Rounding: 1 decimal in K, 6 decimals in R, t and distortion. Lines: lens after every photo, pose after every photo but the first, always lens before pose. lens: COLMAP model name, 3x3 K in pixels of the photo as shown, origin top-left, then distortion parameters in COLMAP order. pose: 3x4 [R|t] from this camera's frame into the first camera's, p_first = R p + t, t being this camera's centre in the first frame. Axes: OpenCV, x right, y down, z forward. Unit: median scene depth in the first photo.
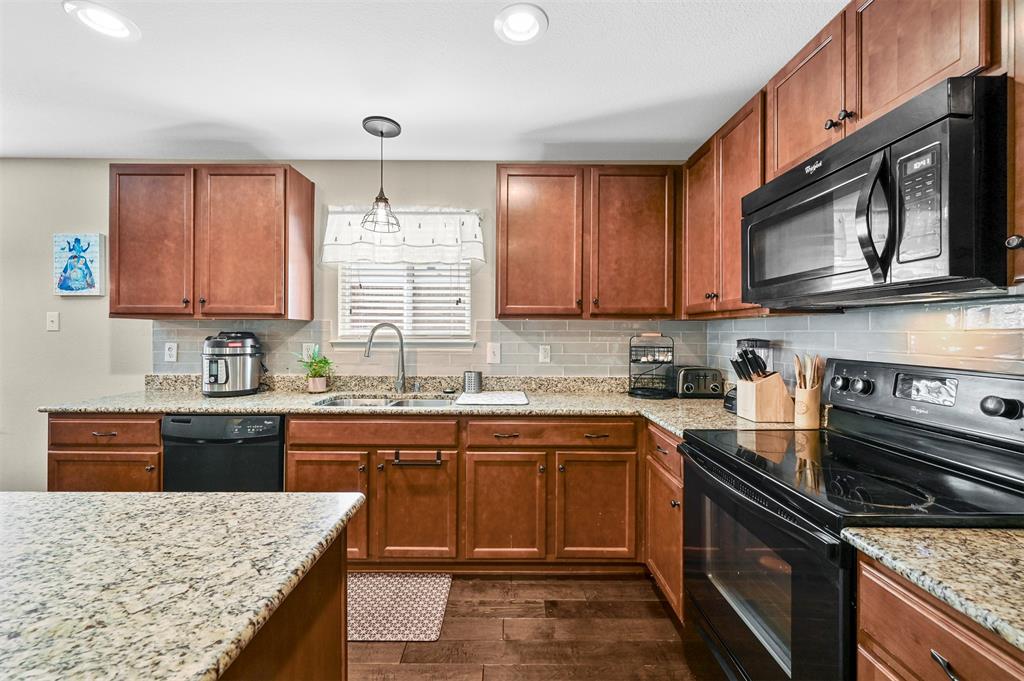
lens RADIAL K [[405.6, 0, 508.1], [0, 405.6, 331.8], [0, 0, 1]] dist [-0.000513, 0.000109]
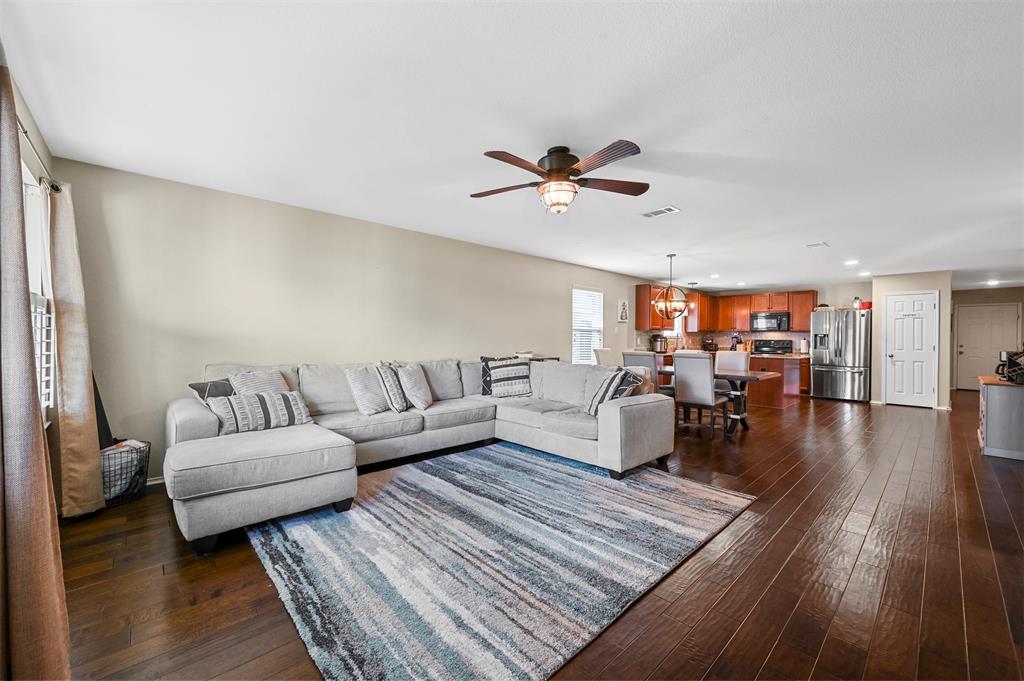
lens RADIAL K [[402.4, 0, 508.1], [0, 402.4, 339.0], [0, 0, 1]] dist [-0.001514, 0.000178]
pose [[0.733643, -0.000758, 0.679535, -4.090358], [-0.005912, 0.999954, 0.007498, 0.020430], [-0.679510, -0.009518, 0.733605, -0.635029]]
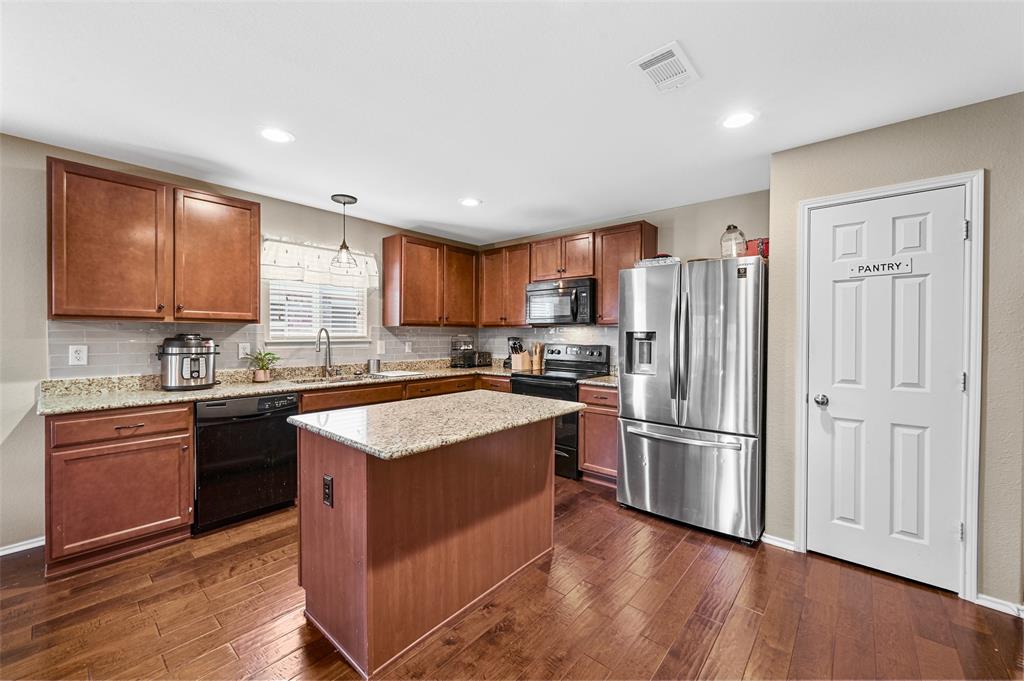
lens RADIAL K [[402.4, 0, 508.1], [0, 402.4, 339.0], [0, 0, 1]] dist [-0.001514, 0.000178]
pose [[0.658046, -0.009335, 0.752920, -0.989787], [-0.003087, 0.999881, 0.015095, -0.005888], [-0.752971, -0.012257, 0.657939, -0.432366]]
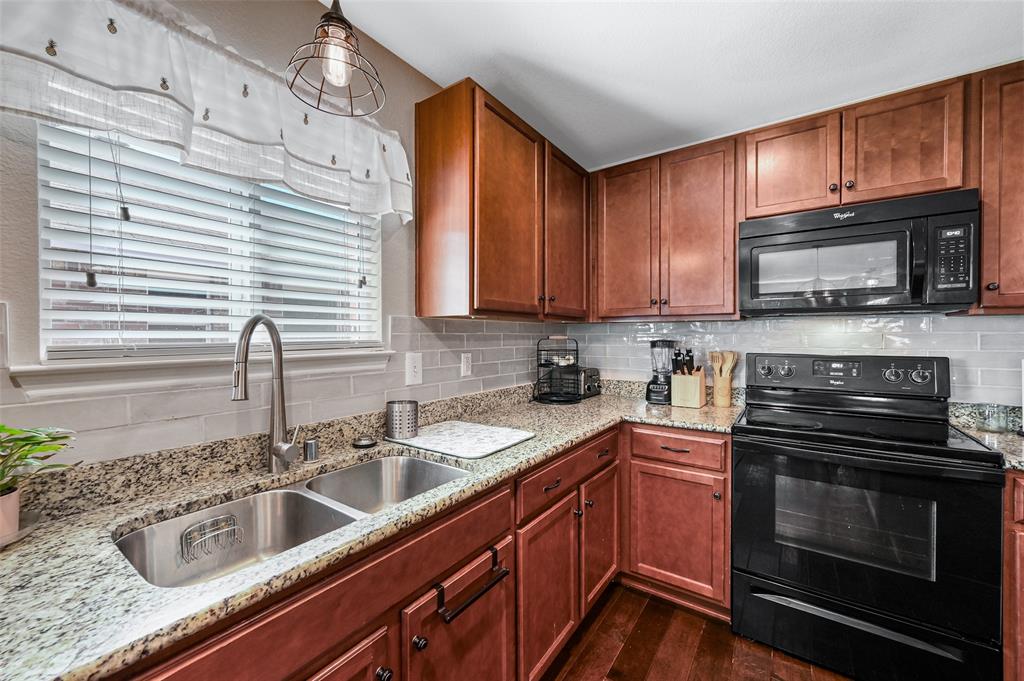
lens RADIAL K [[402.4, 0, 508.1], [0, 402.4, 339.0], [0, 0, 1]] dist [-0.001514, 0.000178]
pose [[0.578867, -0.012933, 0.815320, -0.525672], [0.003183, 0.999902, 0.013601, -0.002770], [-0.815416, -0.005278, 0.578851, 0.576102]]
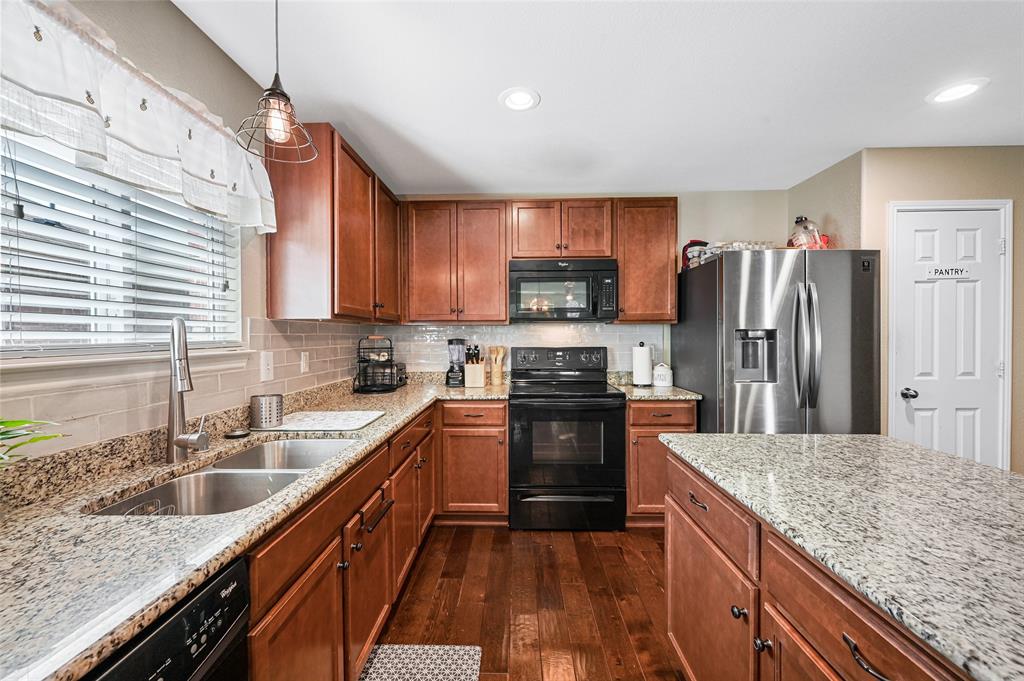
lens RADIAL K [[402.4, 0, 508.1], [0, 402.4, 339.0], [0, 0, 1]] dist [-0.001514, 0.000178]
pose [[0.025365, -0.014217, 0.999577, -0.808174], [0.003517, 0.999894, 0.014133, -0.003135], [-0.999672, 0.003157, 0.025412, 0.638737]]
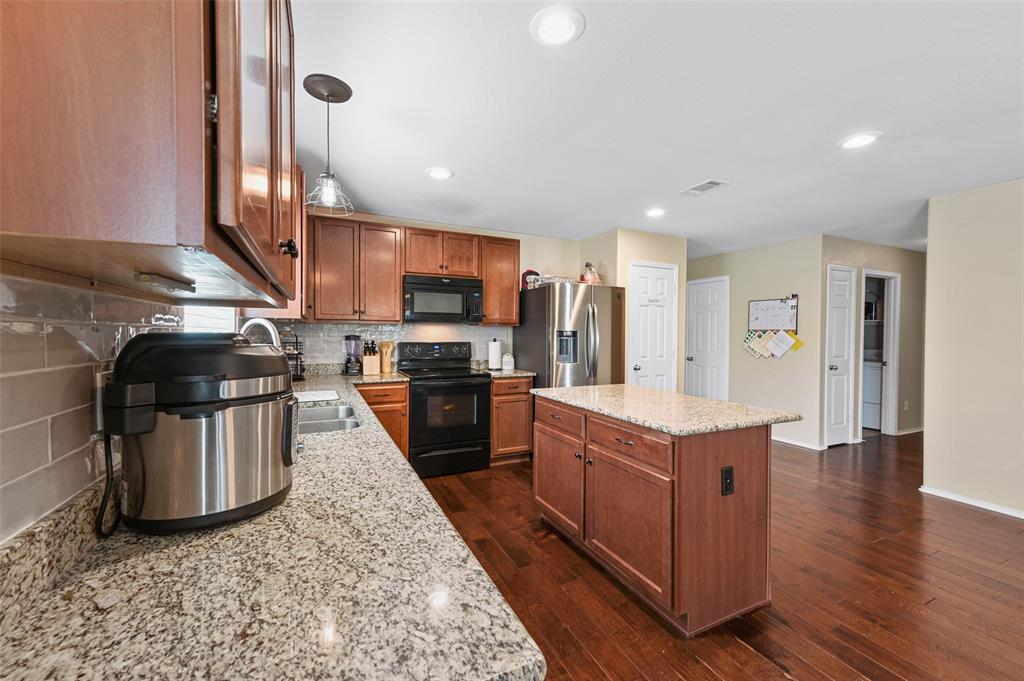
lens RADIAL K [[402.4, 0, 508.1], [0, 402.4, 339.0], [0, 0, 1]] dist [-0.001514, 0.000178]
pose [[-0.427131, -0.020996, 0.903946, -1.172507], [-0.009974, 0.999779, 0.018509, -0.005674], [-0.904135, -0.001110, -0.427246, 0.965009]]
